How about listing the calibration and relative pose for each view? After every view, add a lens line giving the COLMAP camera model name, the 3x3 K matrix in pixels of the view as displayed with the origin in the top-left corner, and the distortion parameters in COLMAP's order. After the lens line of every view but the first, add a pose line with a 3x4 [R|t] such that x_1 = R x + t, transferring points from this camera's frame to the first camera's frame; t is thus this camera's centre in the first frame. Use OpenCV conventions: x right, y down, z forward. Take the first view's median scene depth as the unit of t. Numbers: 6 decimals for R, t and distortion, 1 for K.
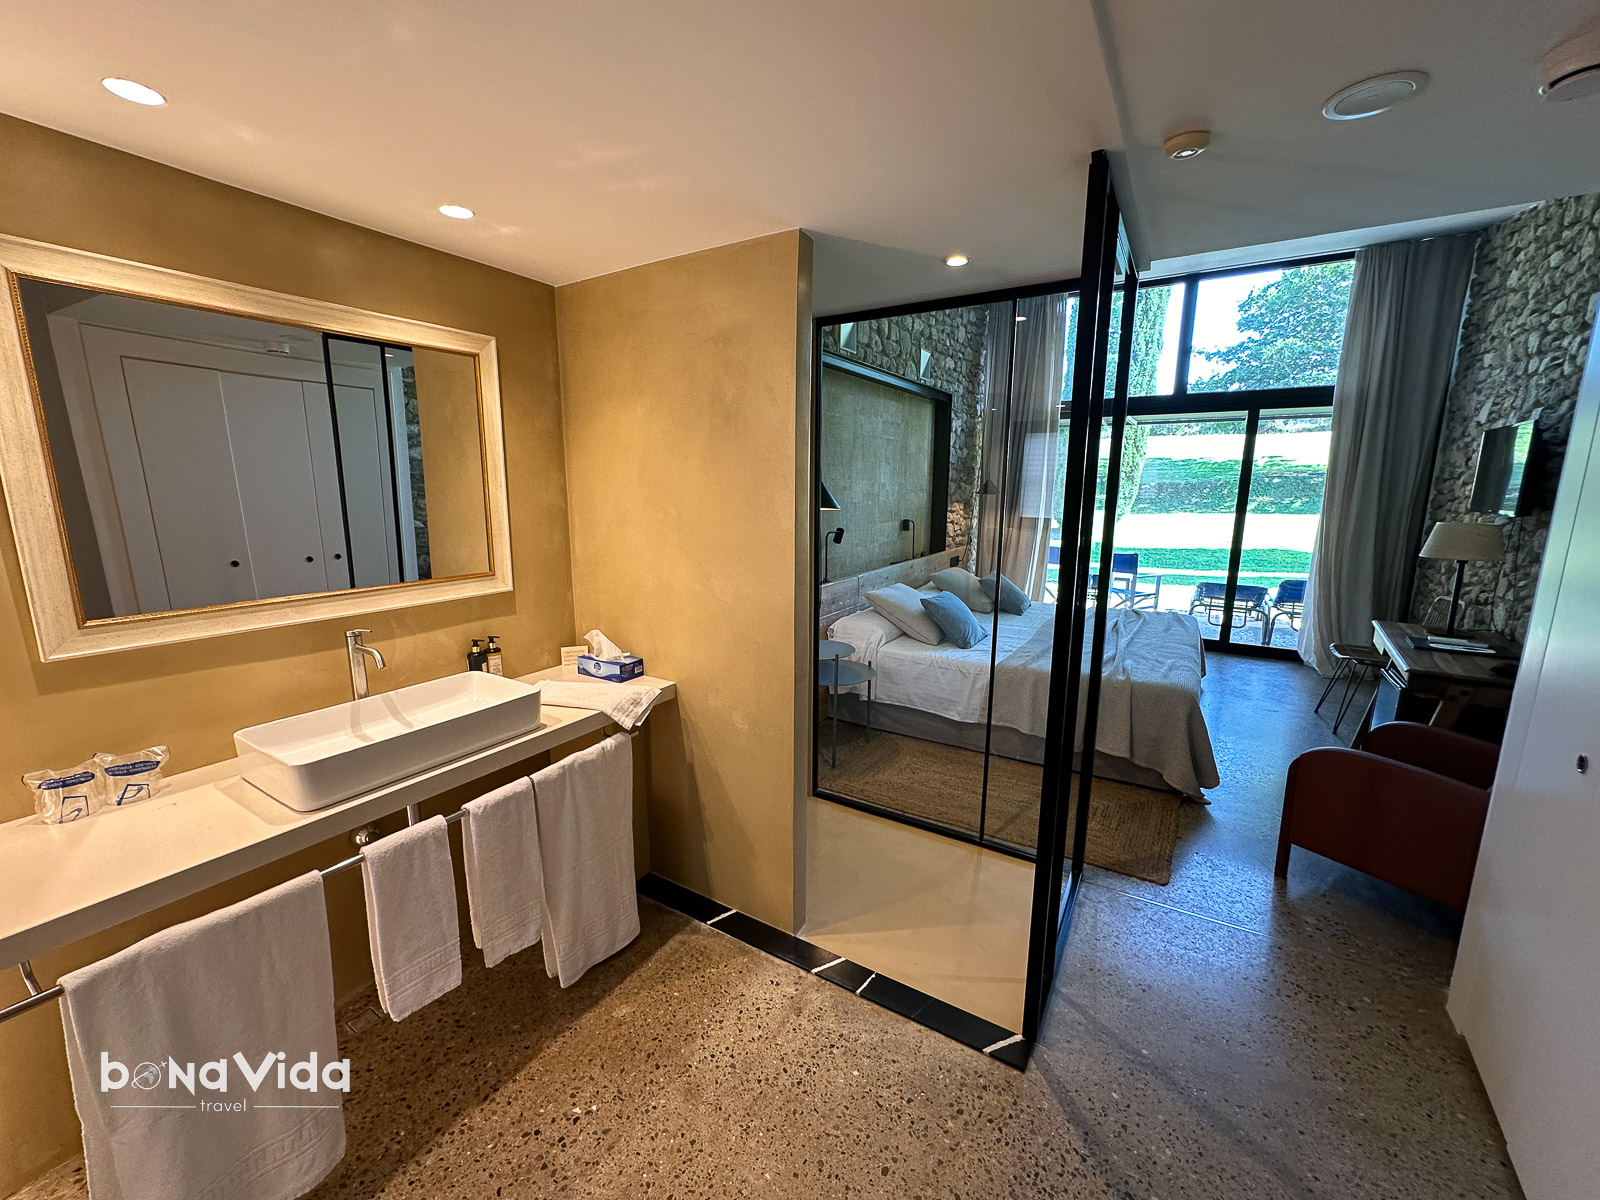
lens RADIAL K [[634.1, 0, 800.0], [0, 634.1, 600.0], [0, 0, 1]] dist [-0.000503, -0.000033]
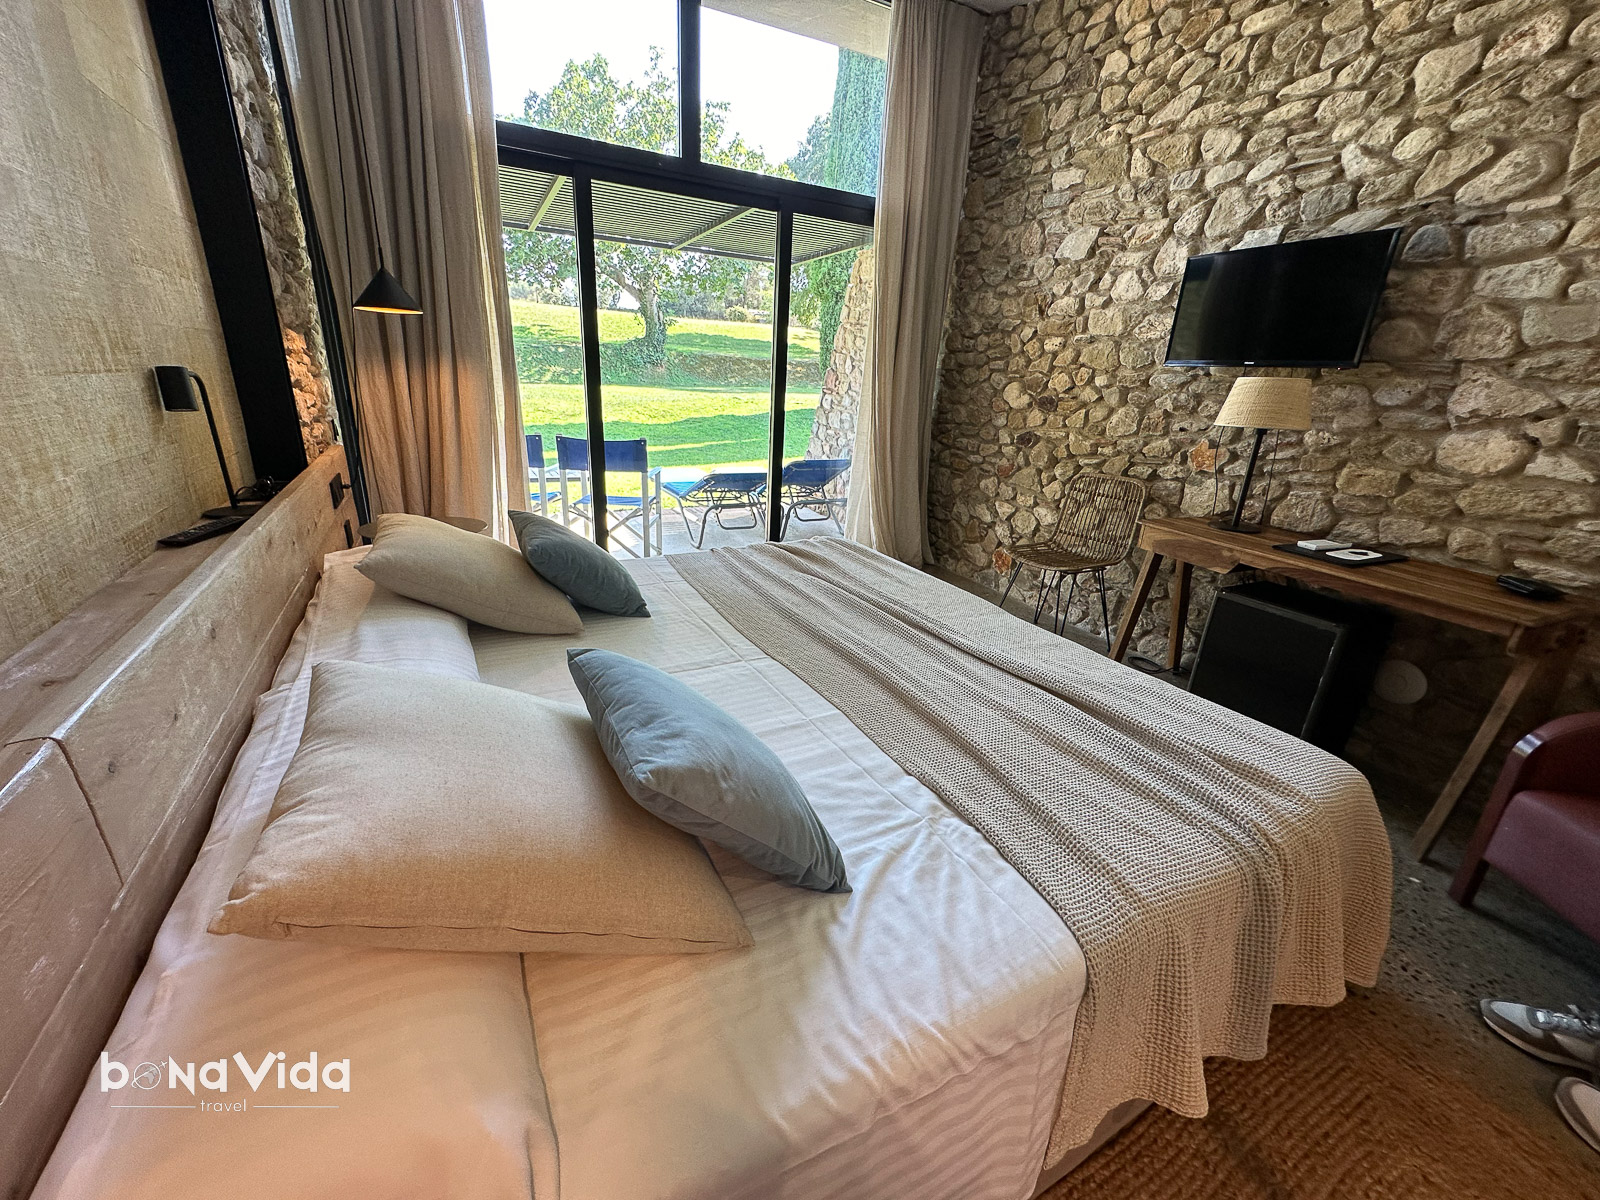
lens RADIAL K [[640.3, 0, 798.1], [0, 640.3, 594.9], [0, 0, 1]] dist [-0.001798, -0.000115]
pose [[0.498220, -0.261937, 0.826538, 0.051459], [0.110519, 0.964685, 0.239098, -0.069922], [-0.859978, -0.027775, 0.509575, 0.639962]]
